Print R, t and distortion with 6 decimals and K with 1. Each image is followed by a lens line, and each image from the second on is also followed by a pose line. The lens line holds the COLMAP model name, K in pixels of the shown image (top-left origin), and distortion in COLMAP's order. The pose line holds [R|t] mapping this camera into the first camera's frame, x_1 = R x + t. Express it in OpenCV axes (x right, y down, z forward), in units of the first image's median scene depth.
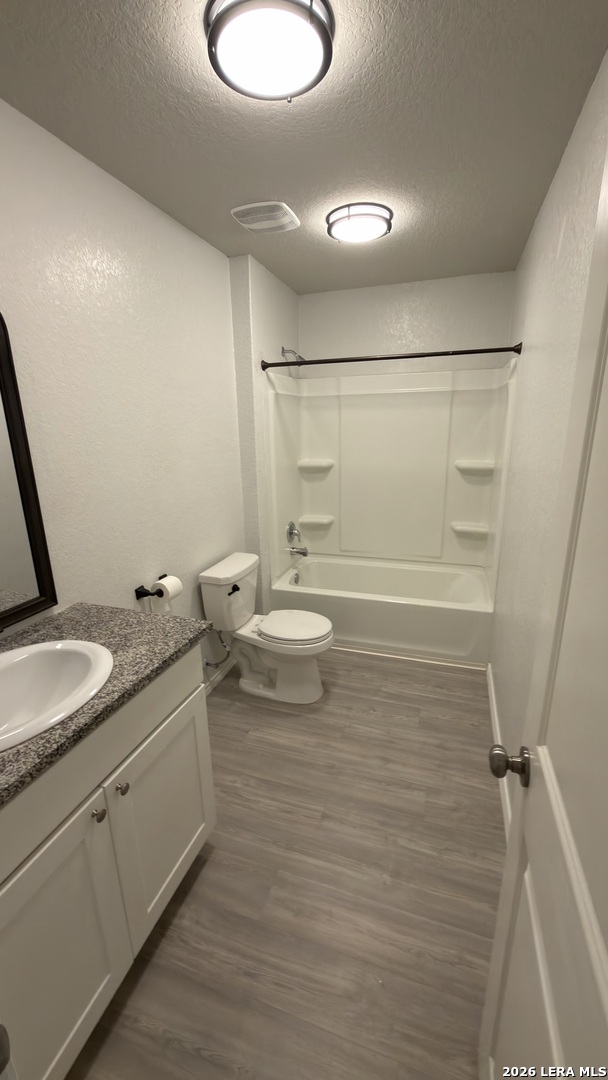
lens RADIAL K [[433.2, 0, 305.2], [0, 433.2, 540.2], [0, 0, 1]] dist [0.001384, -0.000148]
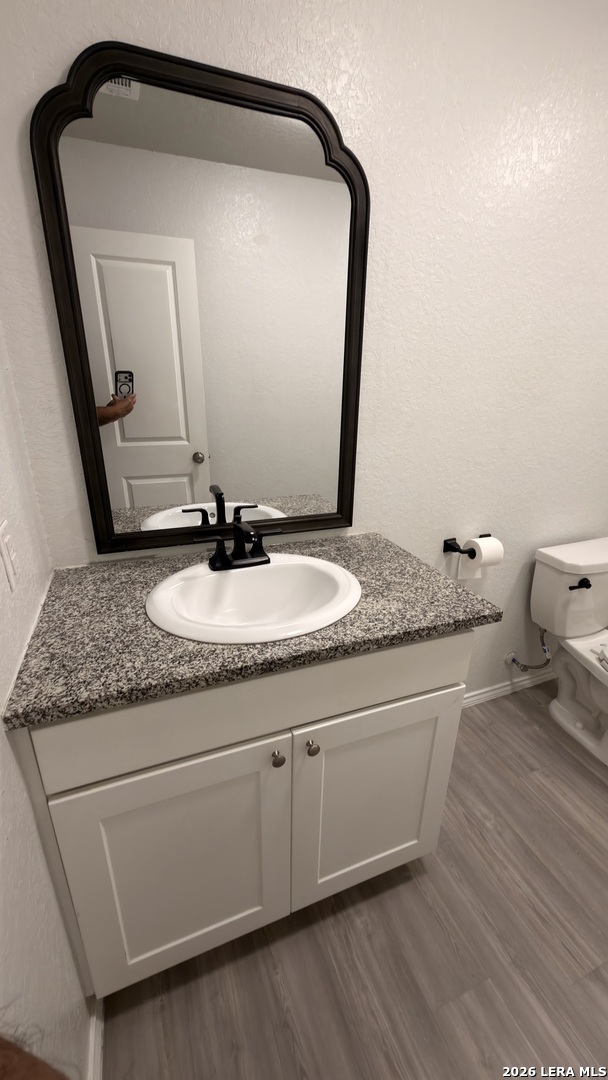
lens RADIAL K [[433.2, 0, 302.5], [0, 433.2, 539.9], [0, 0, 1]] dist [0.001384, -0.000148]
pose [[0.643847, 0.294654, -0.706145, 0.025519], [-0.227224, 0.954875, 0.191264, 0.016204], [0.730637, 0.037308, 0.681746, 0.228847]]
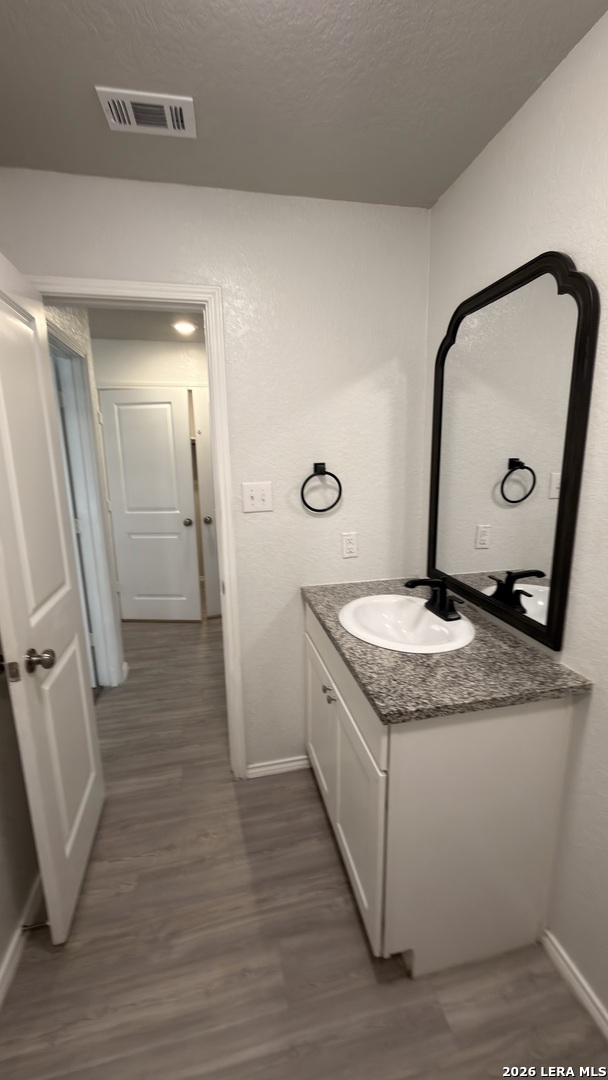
lens RADIAL K [[433.2, 0, 305.9], [0, 433.2, 539.2], [0, 0, 1]] dist [0.001384, -0.000148]
pose [[-0.856038, 0.135411, -0.498861, 0.152767], [-0.102273, 0.901632, 0.420238, -0.263002], [0.506694, 0.410760, -0.757983, 1.040963]]
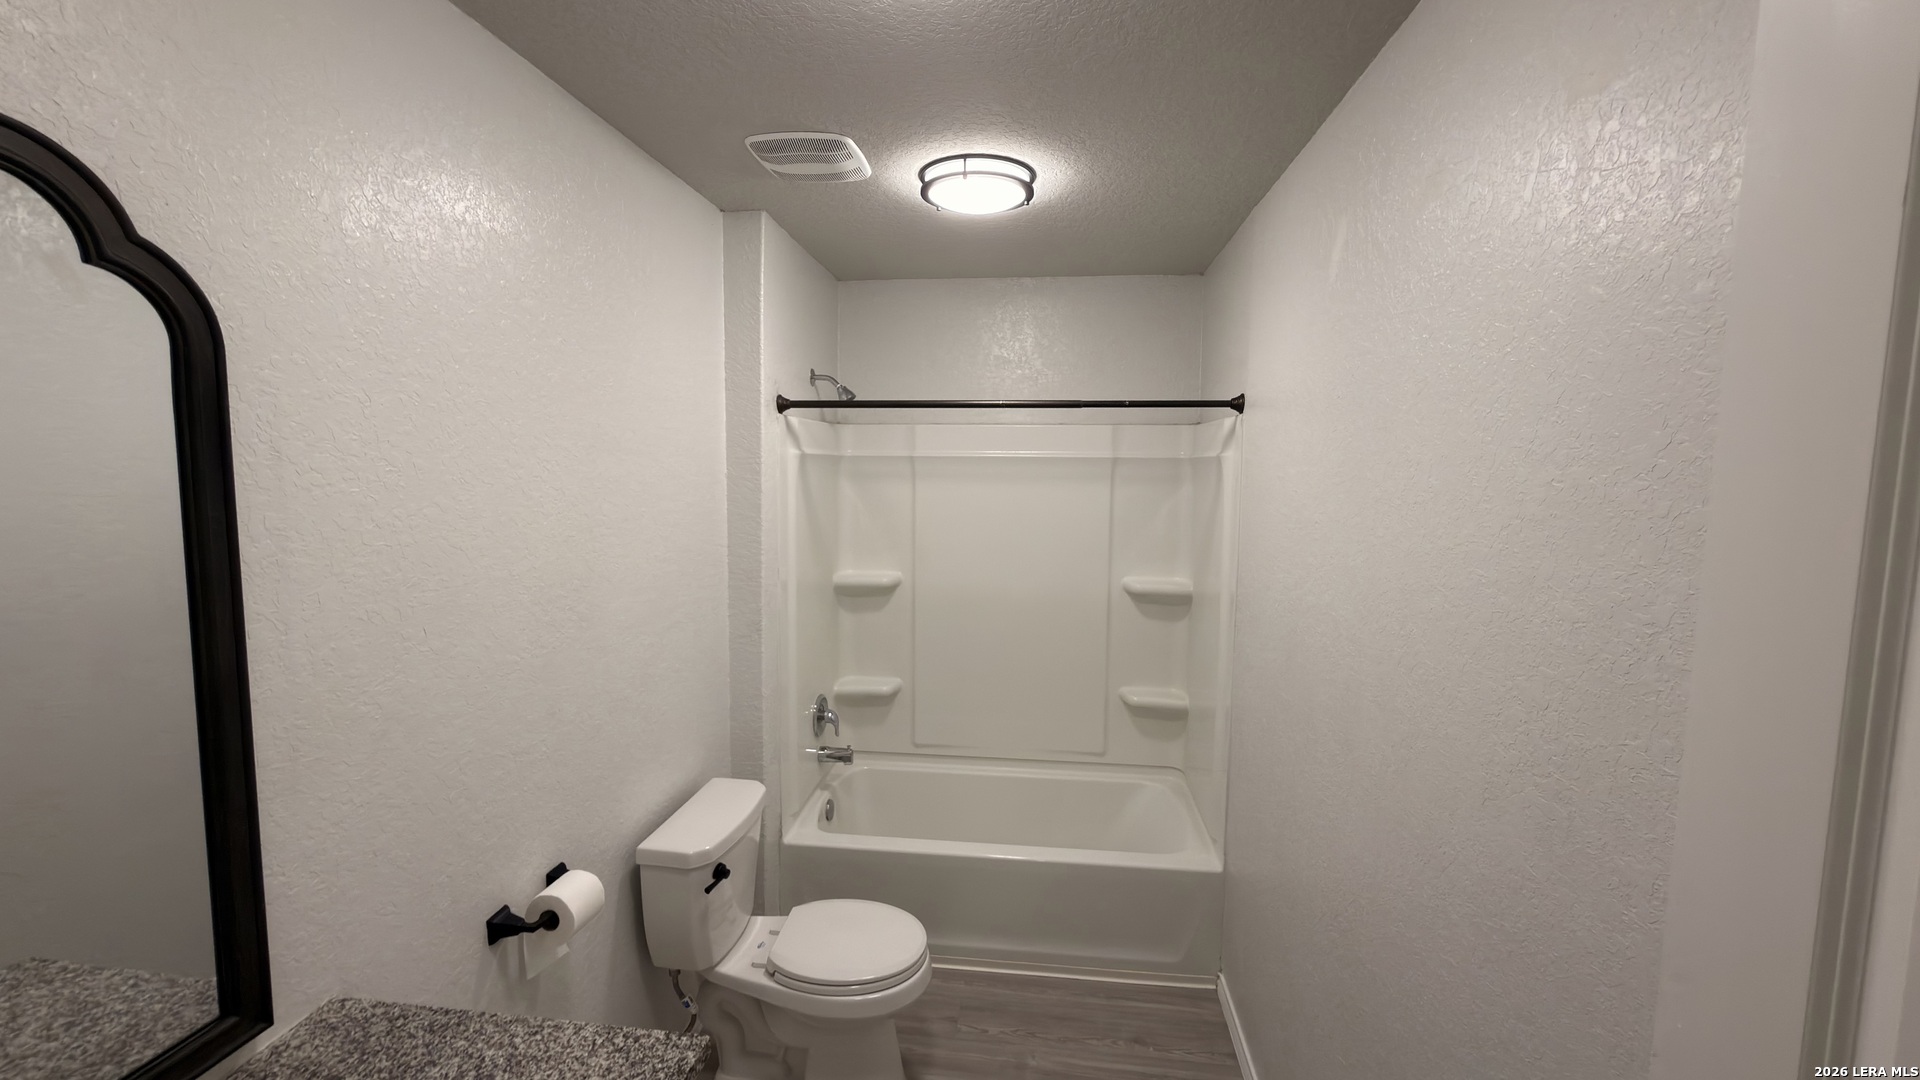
lens RADIAL K [[770.1, 0, 964.3], [0, 770.1, 534.9], [0, 0, 1]] dist [0.001384, -0.000148]
pose [[0.977650, 0.010885, 0.209959, -0.105497], [0.027335, 0.983601, -0.178275, -0.109133], [-0.208456, 0.180030, 0.961320, 0.126482]]
